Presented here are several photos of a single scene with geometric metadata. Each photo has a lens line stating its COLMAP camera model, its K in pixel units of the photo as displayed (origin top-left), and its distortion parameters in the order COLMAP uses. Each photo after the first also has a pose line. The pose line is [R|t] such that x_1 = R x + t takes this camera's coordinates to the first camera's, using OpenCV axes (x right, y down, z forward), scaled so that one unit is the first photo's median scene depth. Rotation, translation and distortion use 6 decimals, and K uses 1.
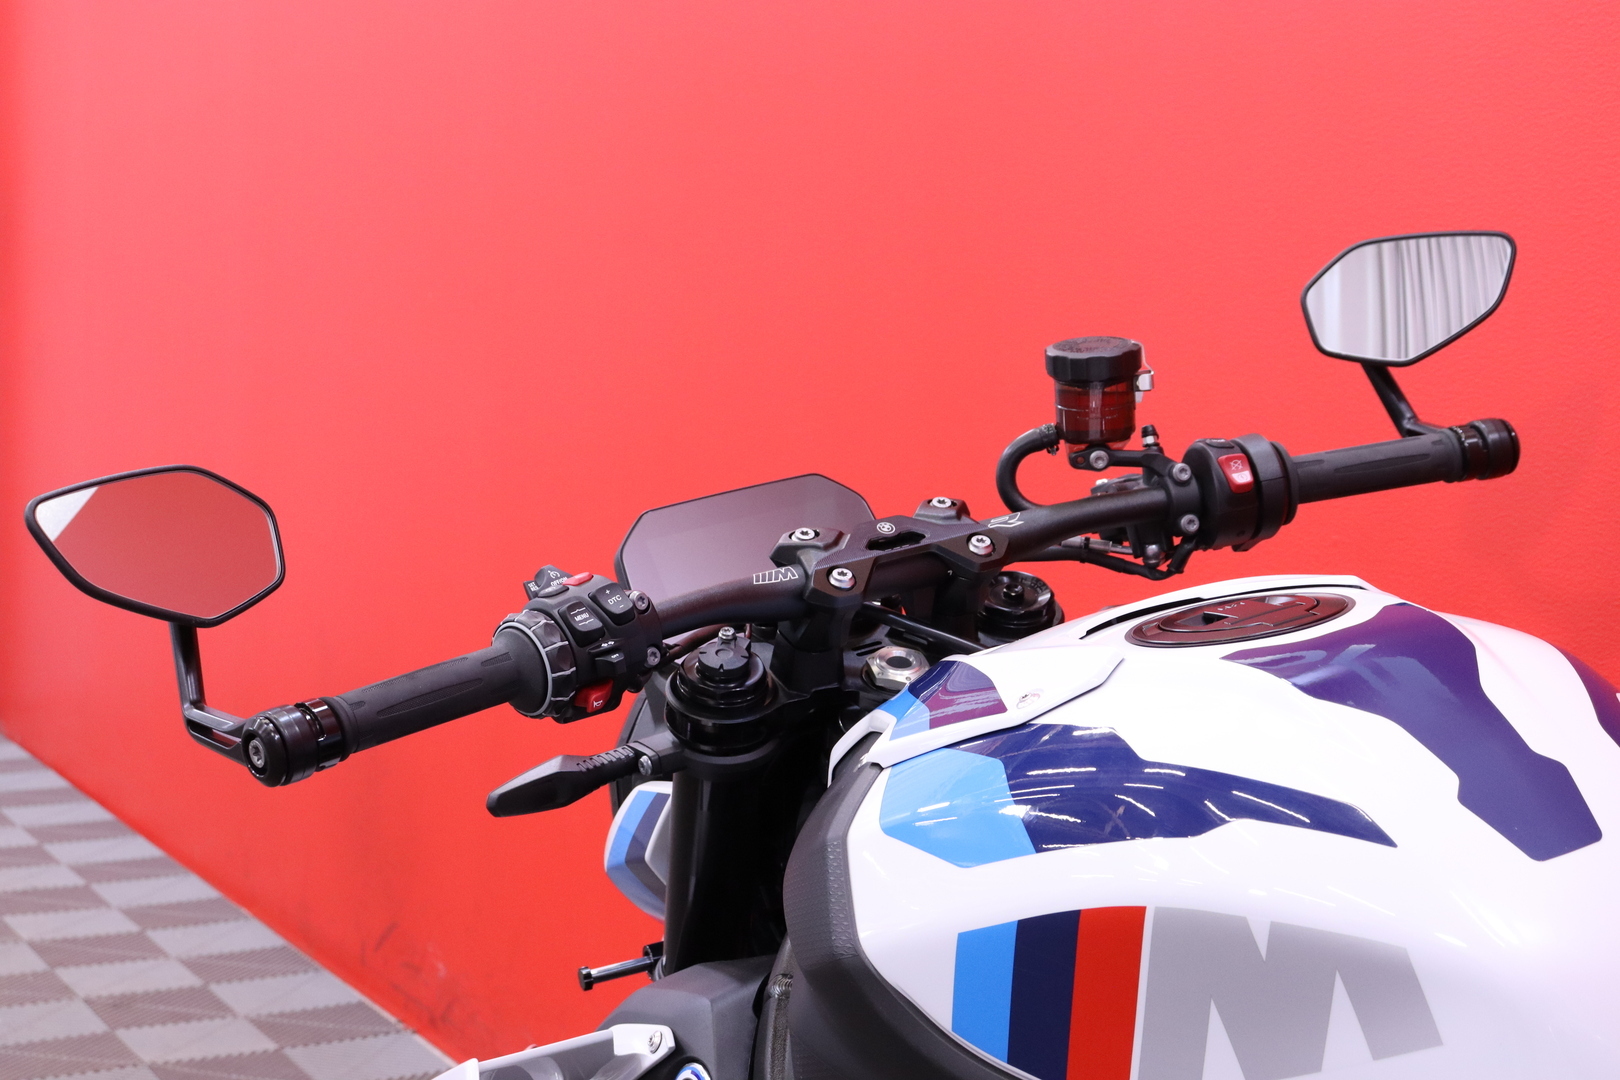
lens RADIAL K [[2517.5, 0, 810.0], [0, 2517.5, 540.0], [0, 0, 1]] dist [0.148924, 0.016943]
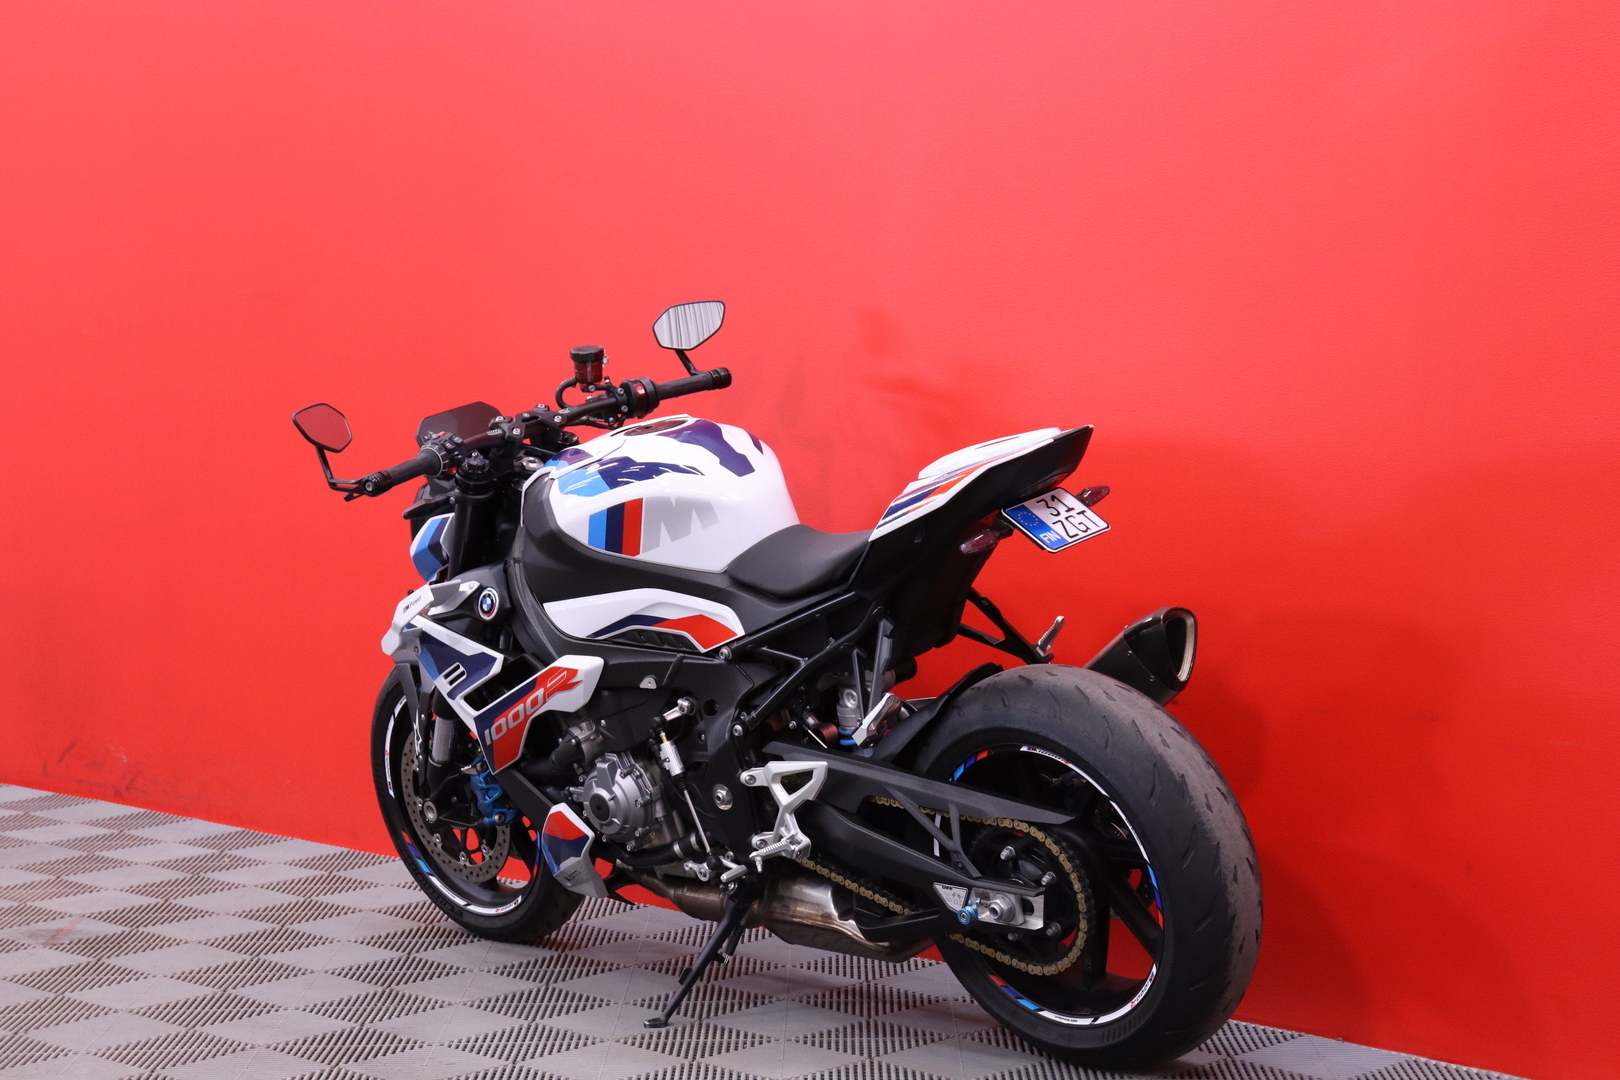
lens RADIAL K [[3121.6, 0, 810.0], [0, 3121.6, 540.0], [0, 0, 1]] dist [0.251554, -0.063437]
pose [[0.957348, -0.071661, 0.279908, -0.665549], [0.073574, 0.997283, 0.003679, 0.147163], [-0.279411, 0.017072, 0.960020, -2.516353]]
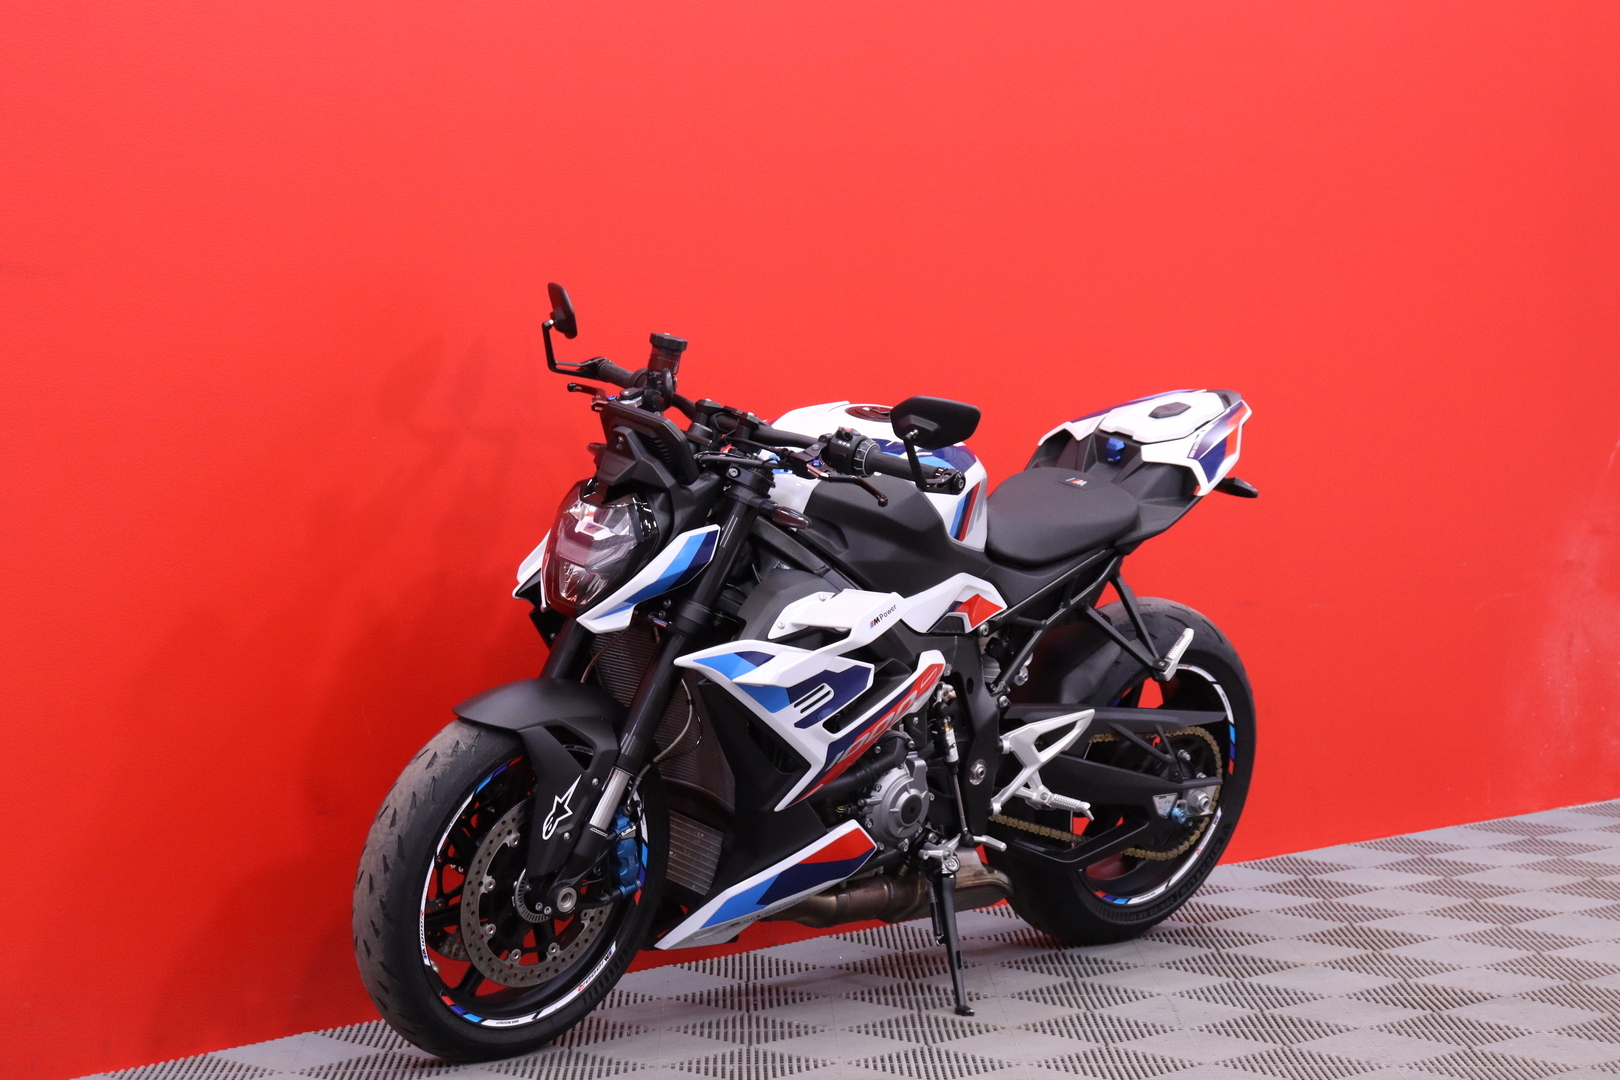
lens RADIAL K [[3923.5, 0, 810.0], [0, 3923.5, 540.0], [0, 0, 1]] dist [-0.023593, -0.148414]
pose [[-0.284470, -0.107681, 0.952618, -3.799494], [0.069563, 0.988734, 0.132536, -0.396724], [-0.956158, 0.103970, -0.273775, 2.016800]]
